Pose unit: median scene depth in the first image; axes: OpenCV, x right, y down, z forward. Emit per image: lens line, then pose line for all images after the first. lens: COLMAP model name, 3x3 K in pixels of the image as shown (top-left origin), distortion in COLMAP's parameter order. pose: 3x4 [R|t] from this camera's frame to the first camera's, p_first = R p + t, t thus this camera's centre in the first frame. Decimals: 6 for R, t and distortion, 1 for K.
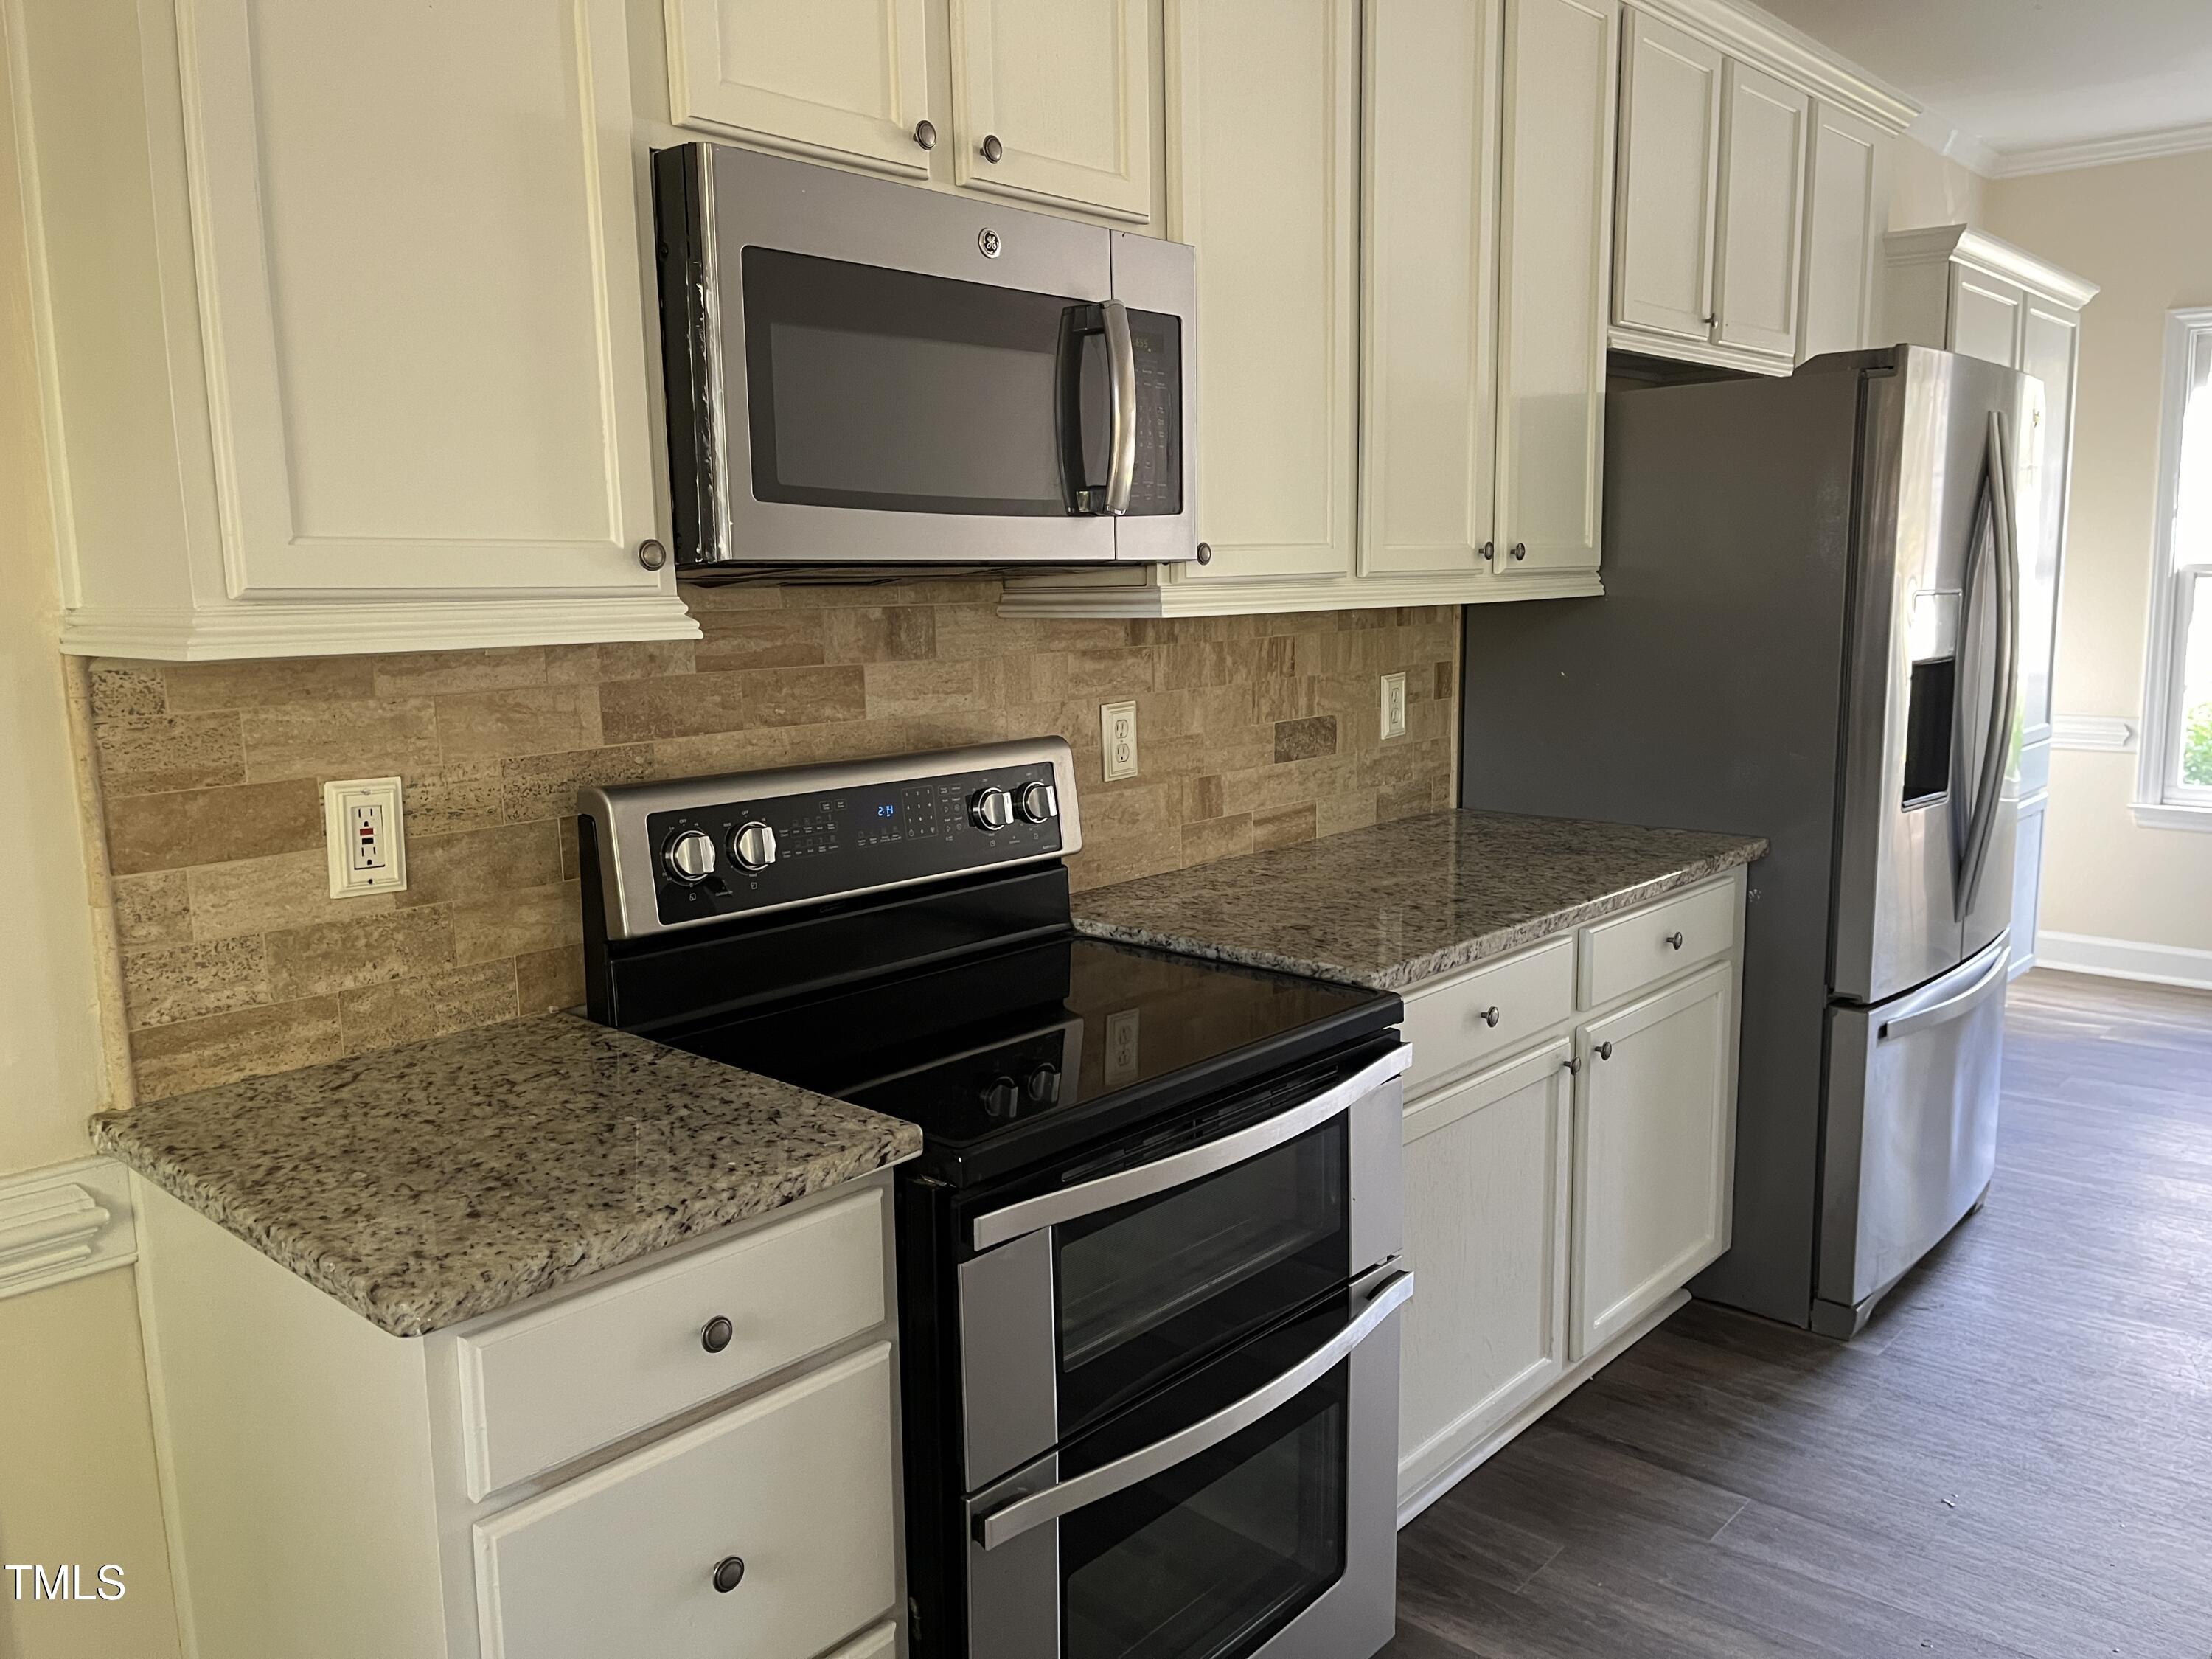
lens RADIAL K [[1672.7, 0, 1106.0], [0, 1672.7, 829.5], [0, 0, 1]] dist [0.103993, -0.173359]
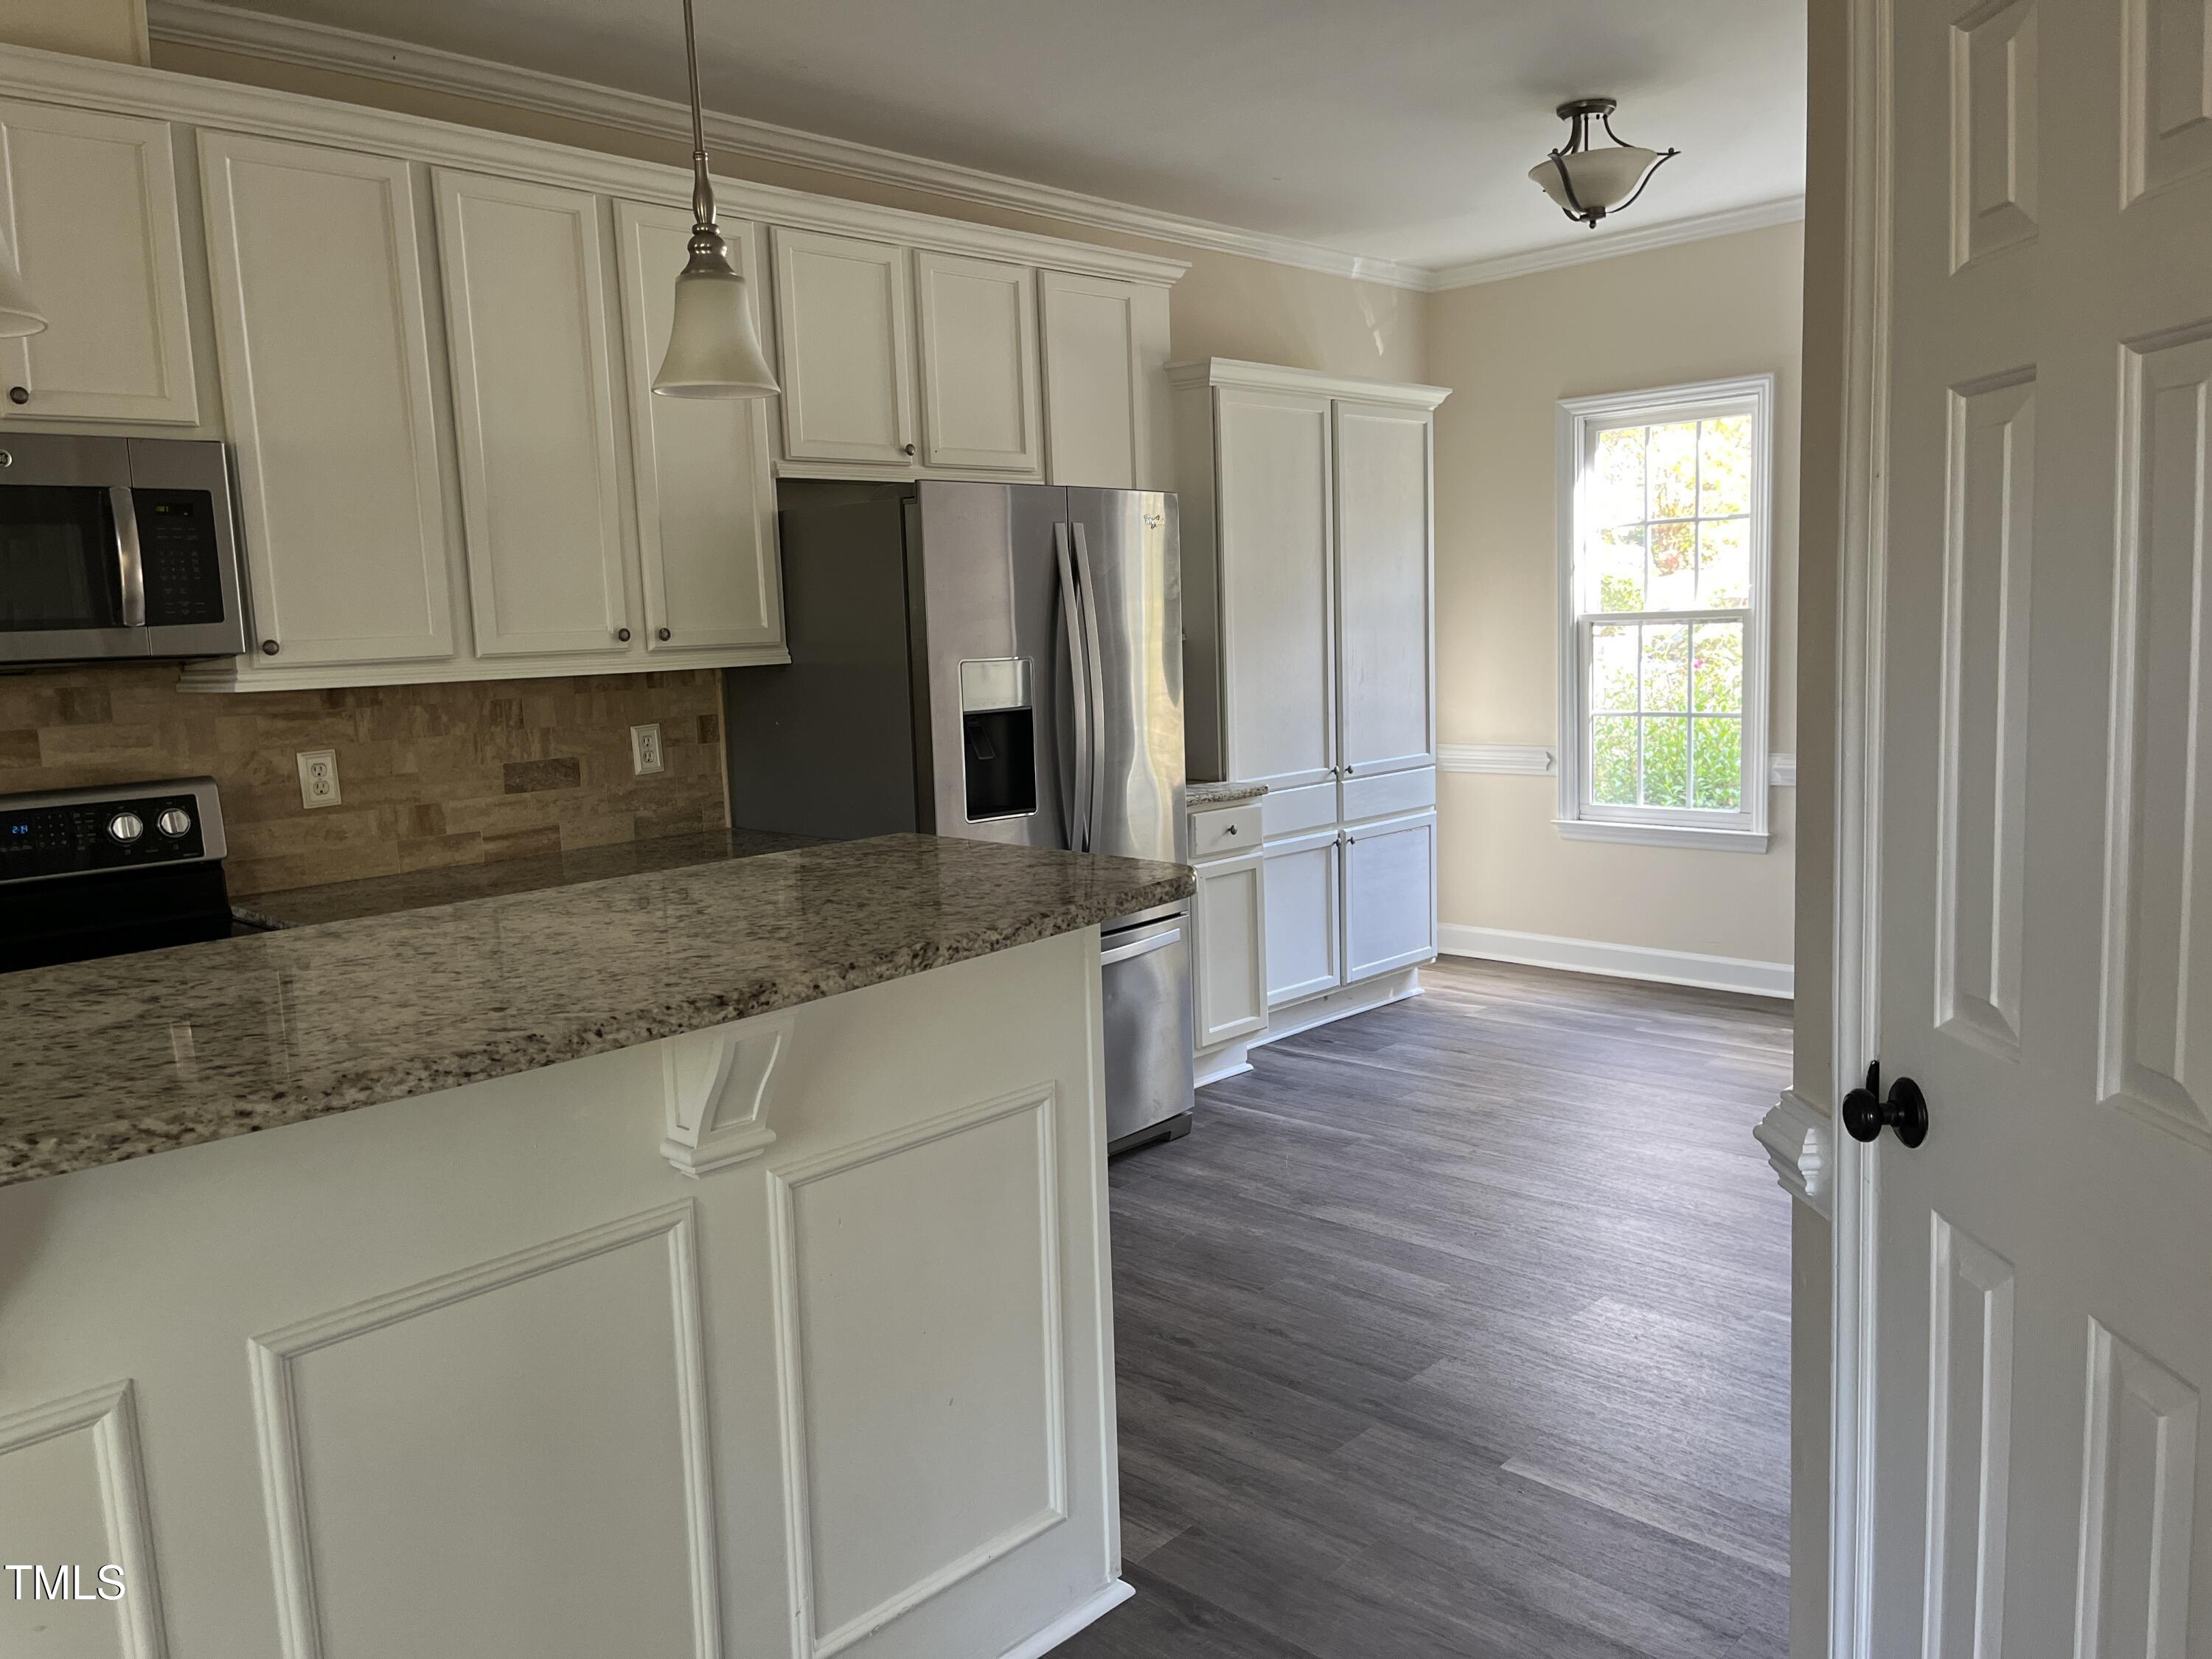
lens RADIAL K [[1666.8, 0, 1106.0], [0, 1666.8, 829.5], [0, 0, 1]] dist [0.042663, -0.048077]
pose [[0.999369, -0.016795, -0.031296, 0.677044], [0.016022, 0.999564, -0.024808, 0.031755], [0.031699, 0.024291, 0.999202, -0.337391]]
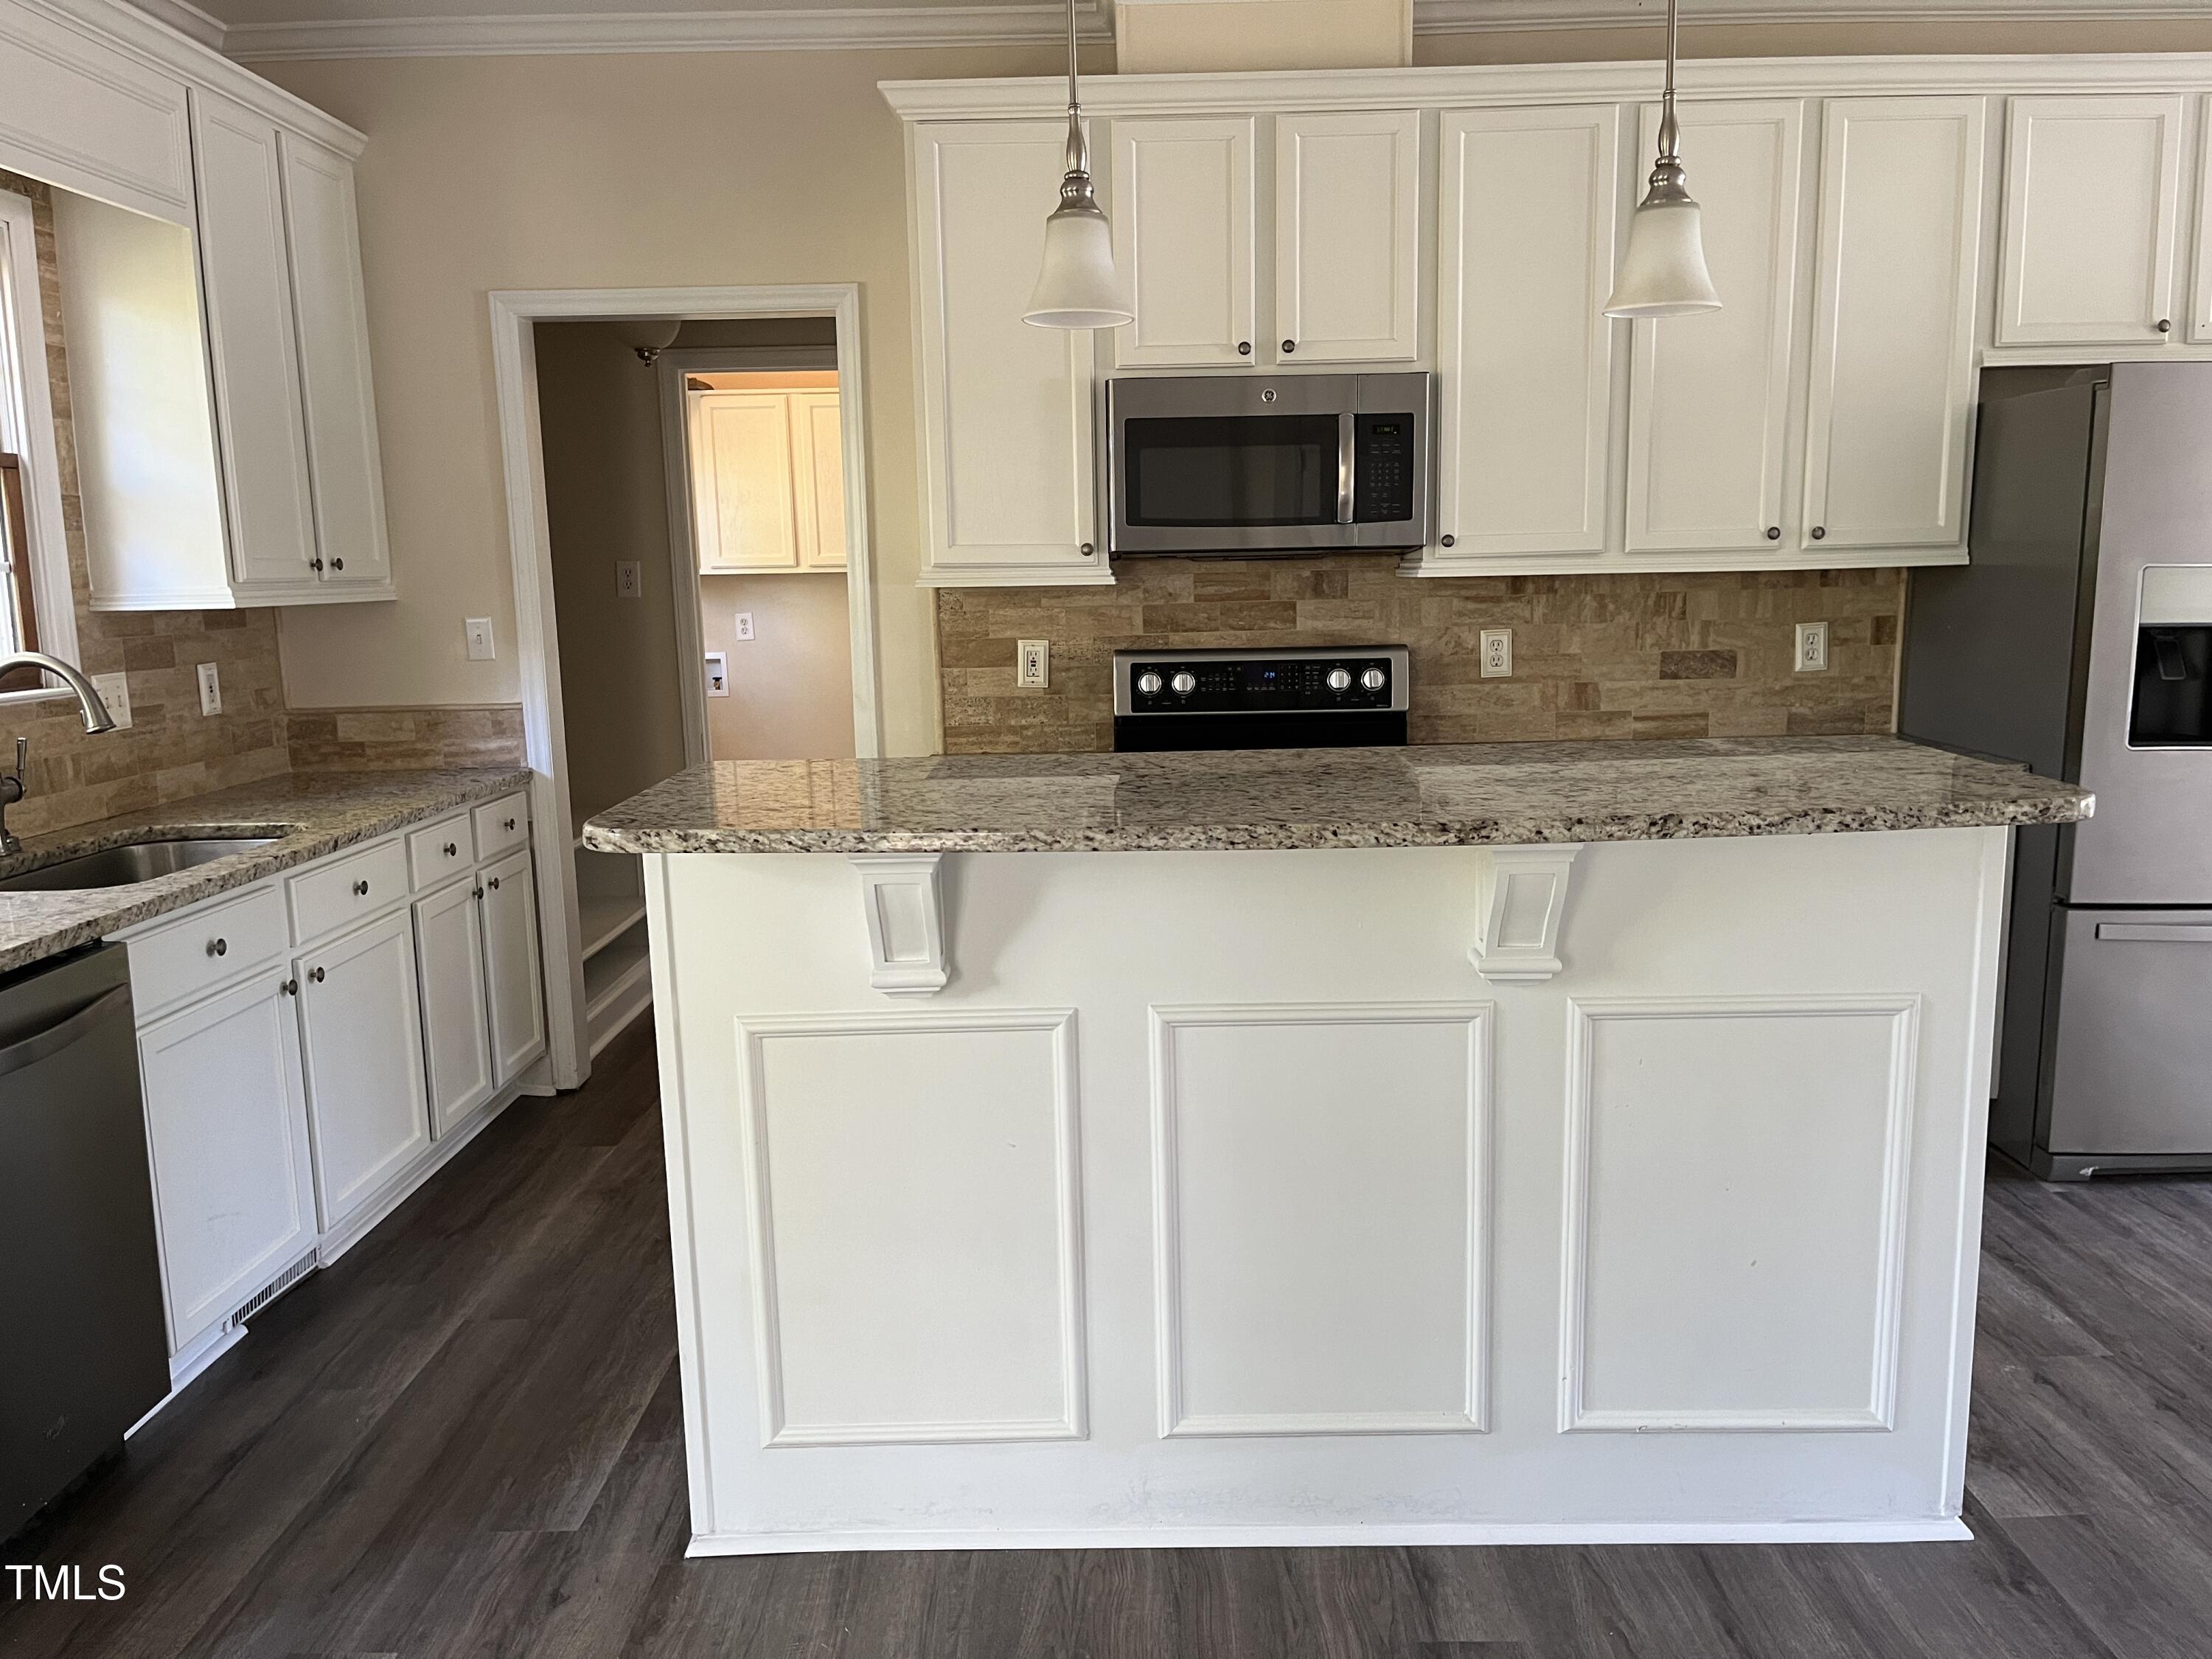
lens RADIAL K [[1661.5, 0, 1092.5], [0, 1661.5, 844.4], [0, 0, 1]] dist [0.065774, -0.105976]
pose [[0.655642, 0.130442, -0.743719, 0.960076], [-0.104528, 0.991161, 0.081693, 0.038481], [0.747801, 0.024178, 0.663482, -0.355125]]
